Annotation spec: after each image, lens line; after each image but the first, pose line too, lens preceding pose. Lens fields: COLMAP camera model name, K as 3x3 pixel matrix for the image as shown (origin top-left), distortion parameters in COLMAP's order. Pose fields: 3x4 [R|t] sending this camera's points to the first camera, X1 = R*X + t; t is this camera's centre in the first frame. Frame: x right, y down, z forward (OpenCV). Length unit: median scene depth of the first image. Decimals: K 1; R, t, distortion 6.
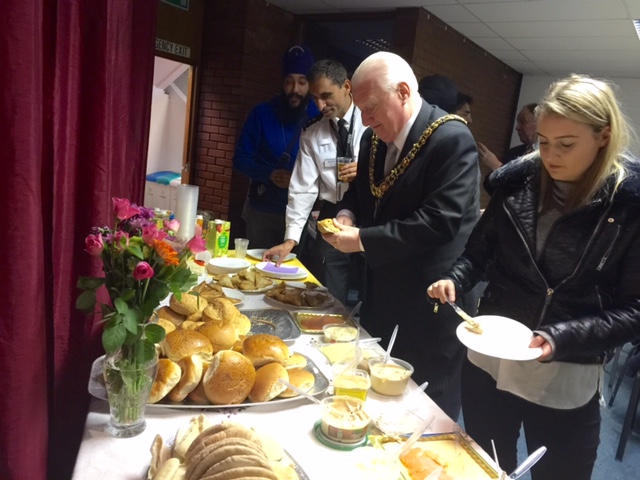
lens RADIAL K [[540.5, 0, 319.7], [0, 540.5, 226.0], [0, 0, 1]] dist [0.148107, -0.194584]
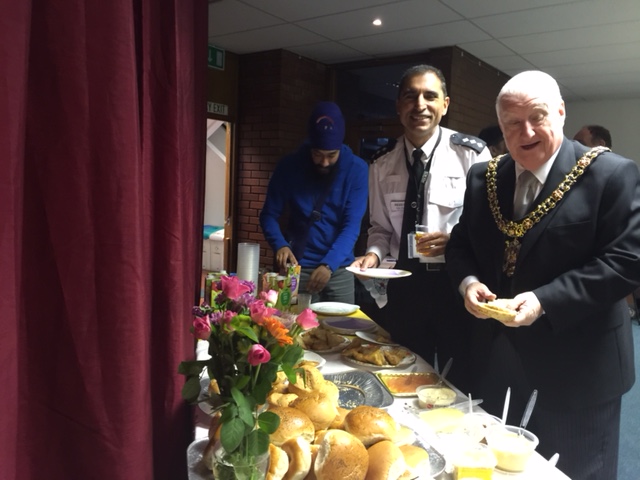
lens RADIAL K [[536.4, 0, 320.7], [0, 536.4, 230.6], [0, 0, 1]] dist [0.104967, 0.002993]
pose [[0.996332, -0.073353, -0.044058, -0.115937], [0.070253, 0.995195, -0.068202, -0.038681], [0.048849, 0.064857, 0.996698, 0.070471]]
